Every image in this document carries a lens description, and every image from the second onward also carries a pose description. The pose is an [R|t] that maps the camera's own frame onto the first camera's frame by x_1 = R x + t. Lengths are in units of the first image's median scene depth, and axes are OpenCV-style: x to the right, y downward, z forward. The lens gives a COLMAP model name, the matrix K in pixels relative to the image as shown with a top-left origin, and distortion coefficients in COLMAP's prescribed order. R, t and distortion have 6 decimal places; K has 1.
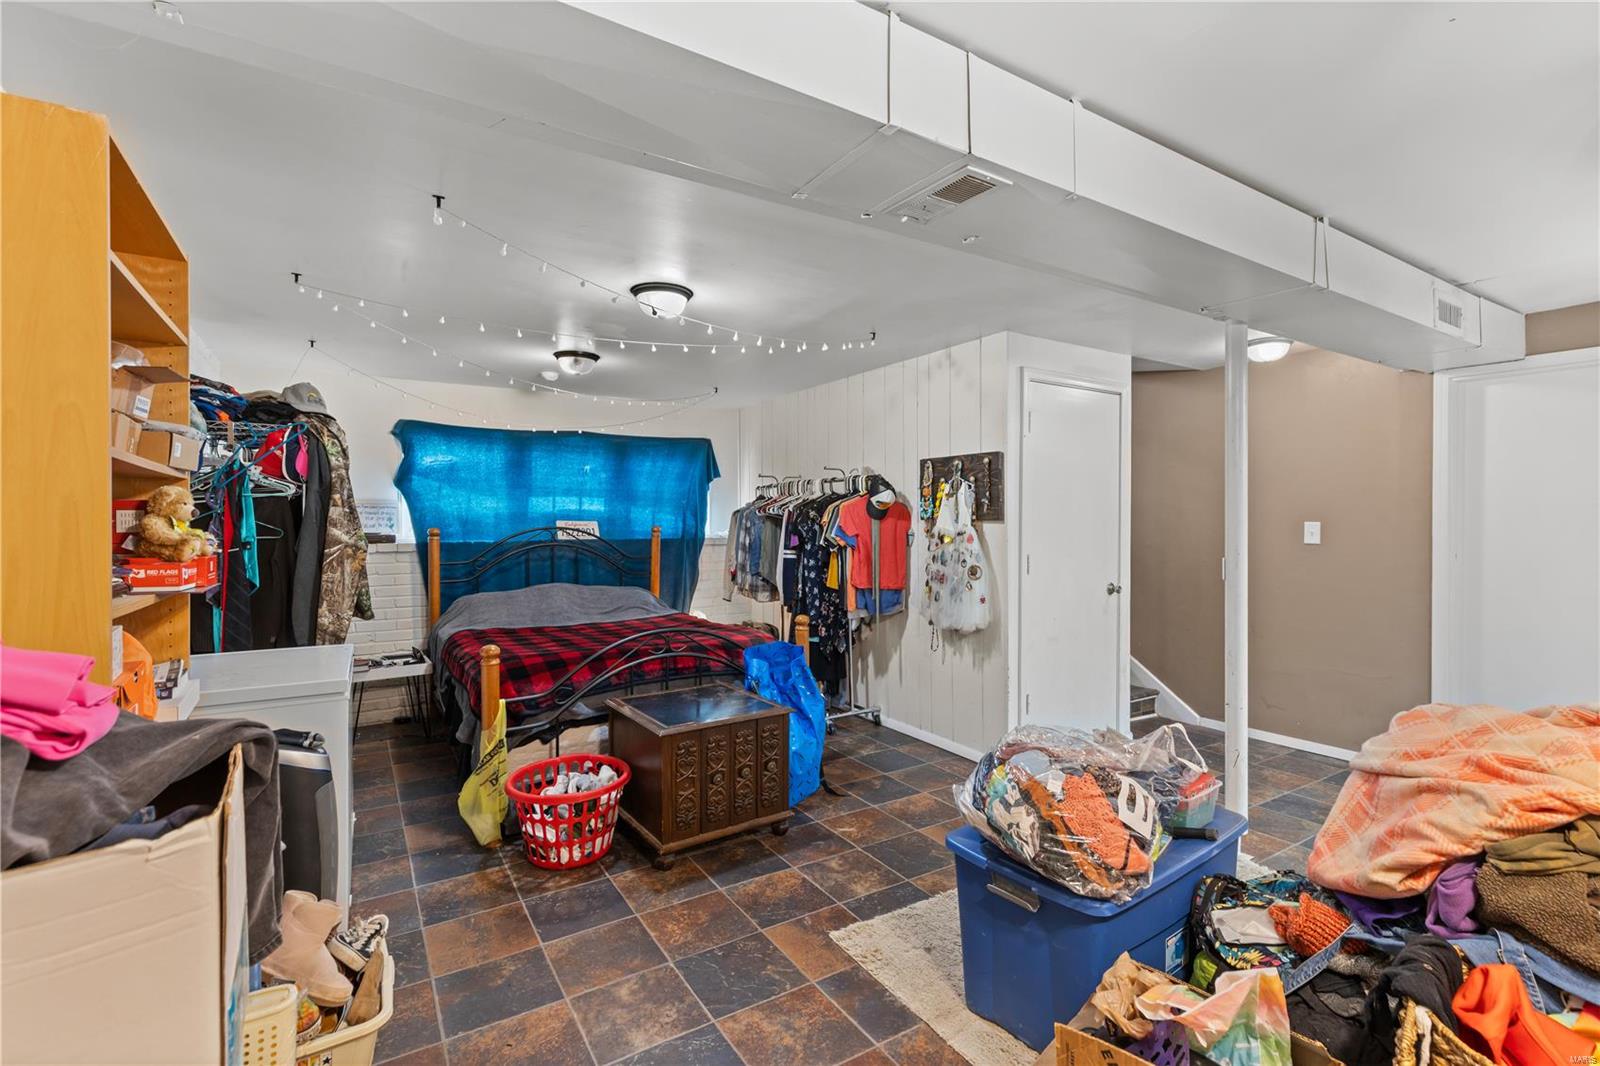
lens RADIAL K [[738.8, 0, 805.2], [0, 738.8, 524.6], [0, 0, 1]] dist [0.013643, -0.001237]
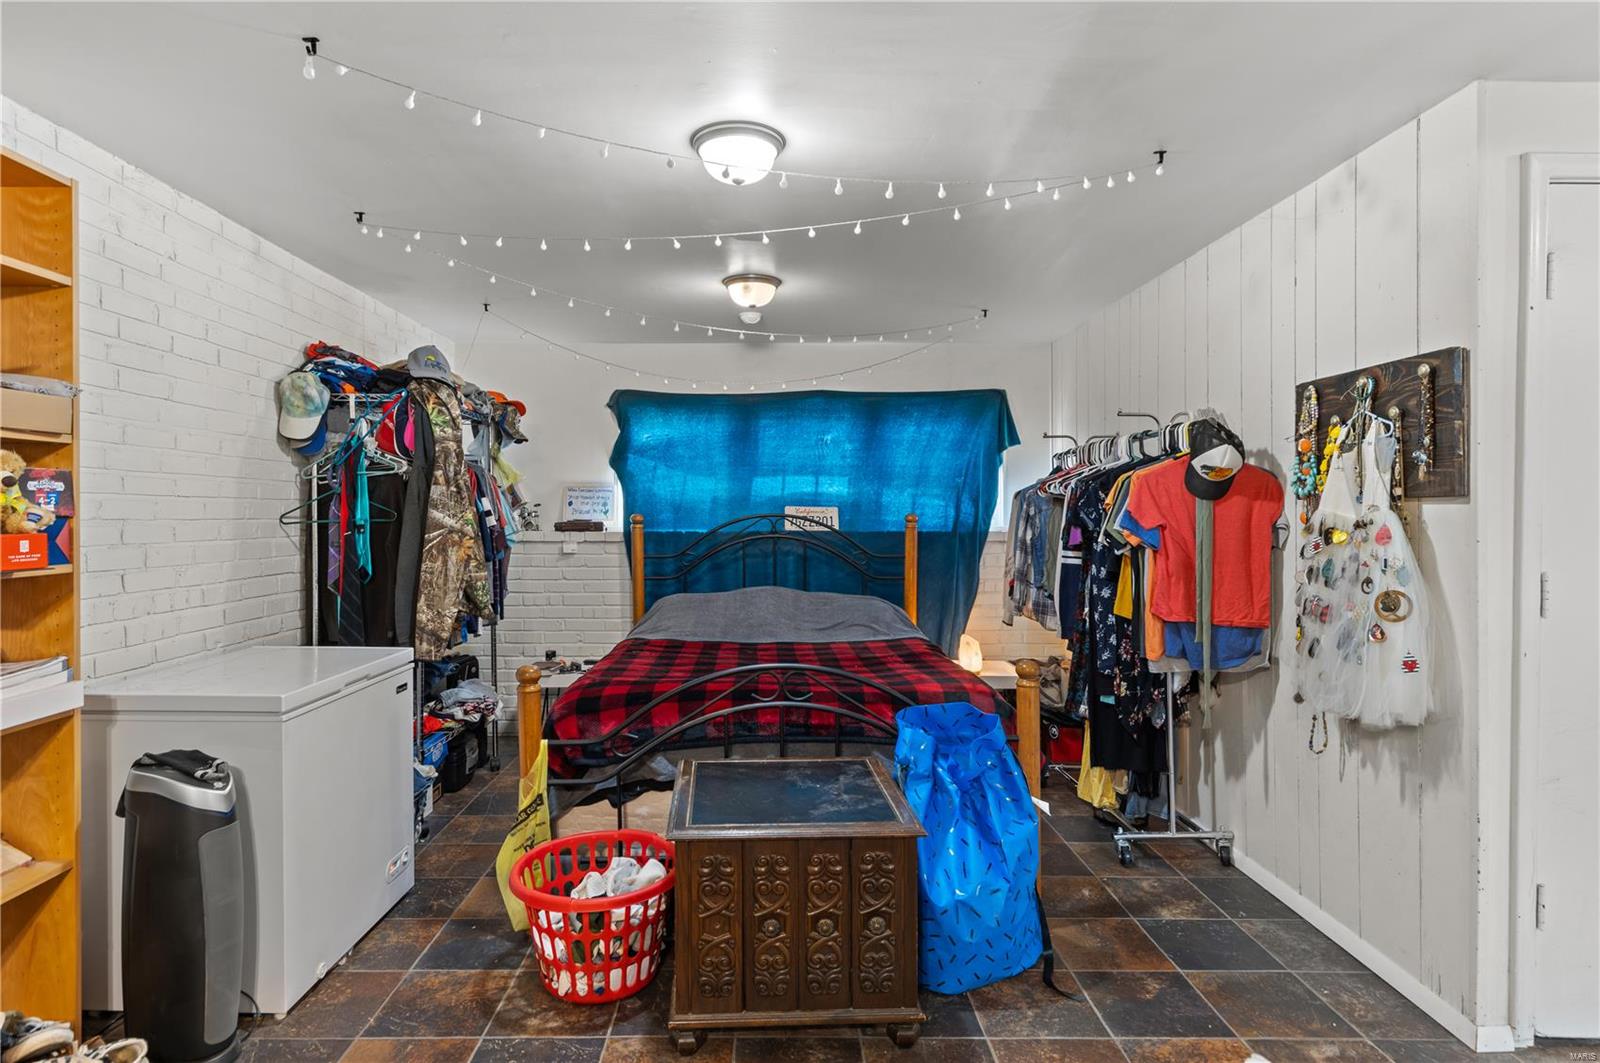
lens RADIAL K [[866.9, 0, 753.4], [0, 866.9, 521.8], [0, 0, 1]] dist [0.006130, -0.003958]
pose [[0.842065, 0.007064, -0.539330, 0.175632], [-0.005402, 0.999975, 0.004663, 0.009493], [0.539350, -0.001013, 0.842081, 0.288467]]
